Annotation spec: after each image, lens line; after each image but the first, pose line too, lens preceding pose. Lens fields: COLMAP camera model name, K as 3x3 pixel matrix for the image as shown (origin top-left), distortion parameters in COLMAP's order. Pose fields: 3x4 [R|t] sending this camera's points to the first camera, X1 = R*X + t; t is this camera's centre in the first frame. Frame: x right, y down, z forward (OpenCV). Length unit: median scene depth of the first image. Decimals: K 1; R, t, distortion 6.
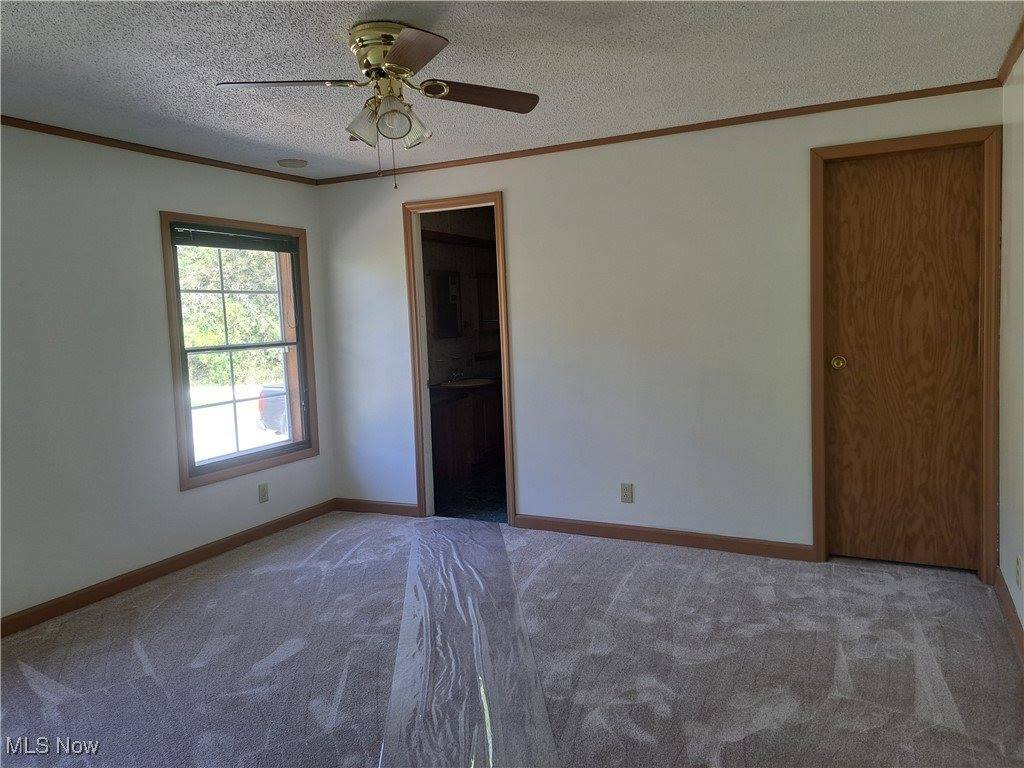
lens RADIAL K [[732.3, 0, 526.0], [0, 732.3, 378.7], [0, 0, 1]] dist [0.074478, -0.067962]
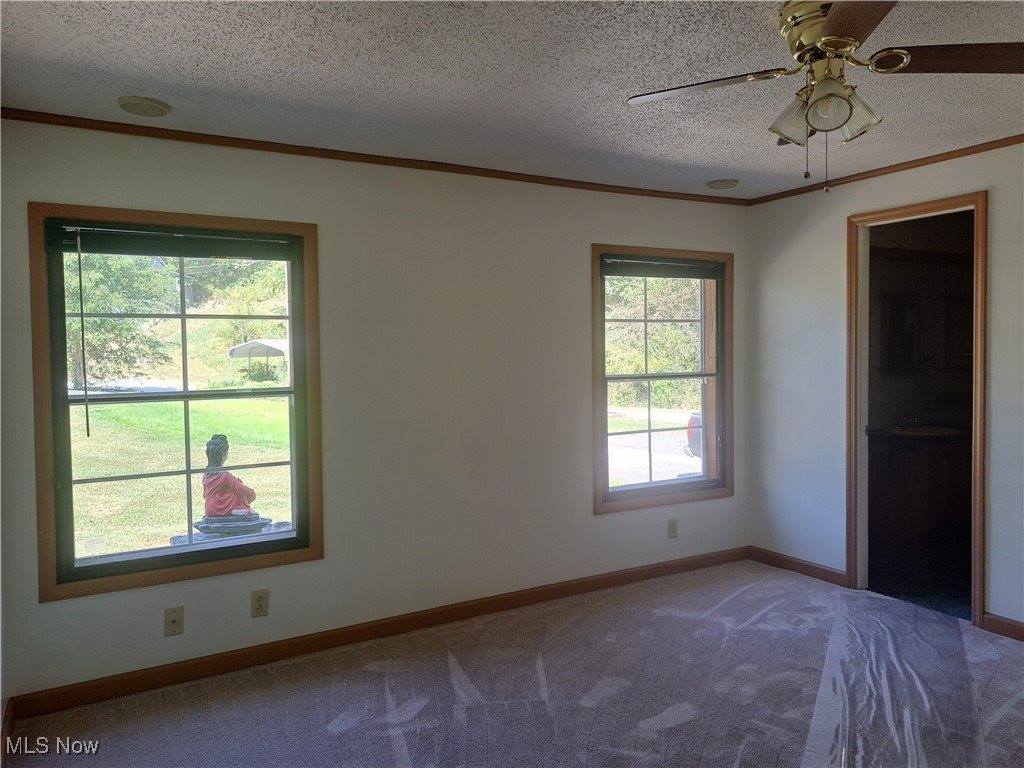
lens RADIAL K [[732.3, 0, 526.0], [0, 732.3, 378.7], [0, 0, 1]] dist [0.074478, -0.067962]
pose [[0.835856, 0.046554, -0.546971, 0.000994], [-0.066820, 0.997617, -0.017202, -0.012663], [0.544867, 0.050927, 0.836975, 0.099055]]
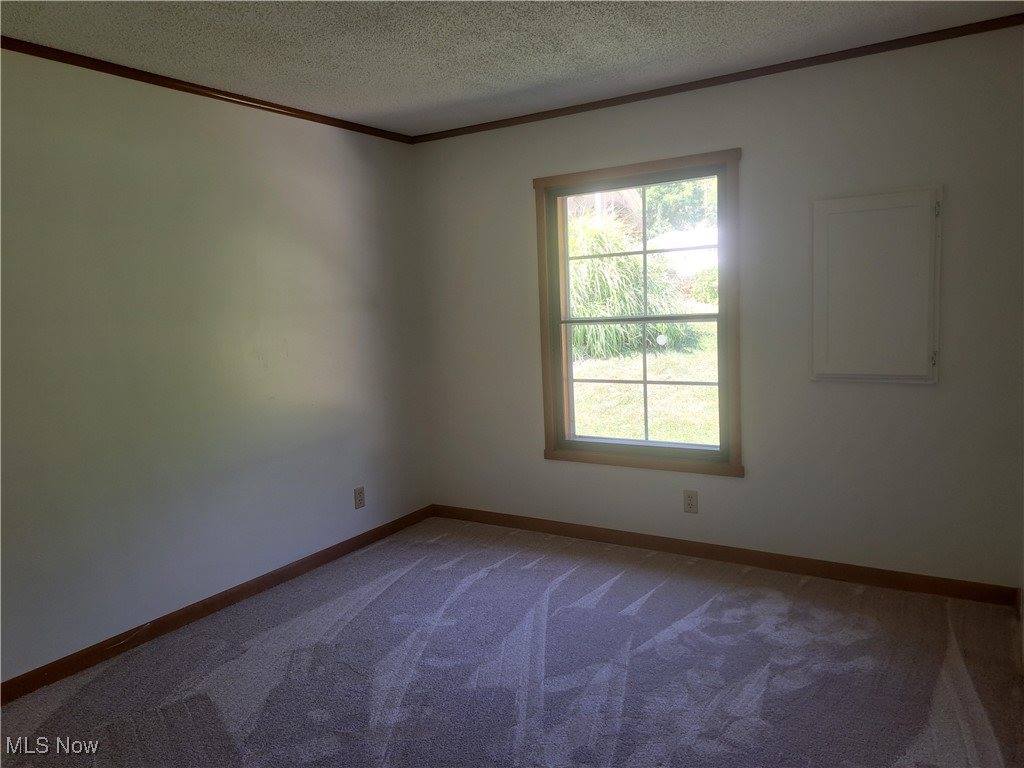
lens RADIAL K [[730.8, 0, 512.2], [0, 730.8, 396.9], [0, 0, 1]] dist [0.039680, -0.000919]
pose [[-0.104946, 0.188447, -0.976460, 0.521805], [-0.036121, 0.980512, 0.193111, -0.127489], [0.993822, 0.055537, -0.096094, 1.075733]]
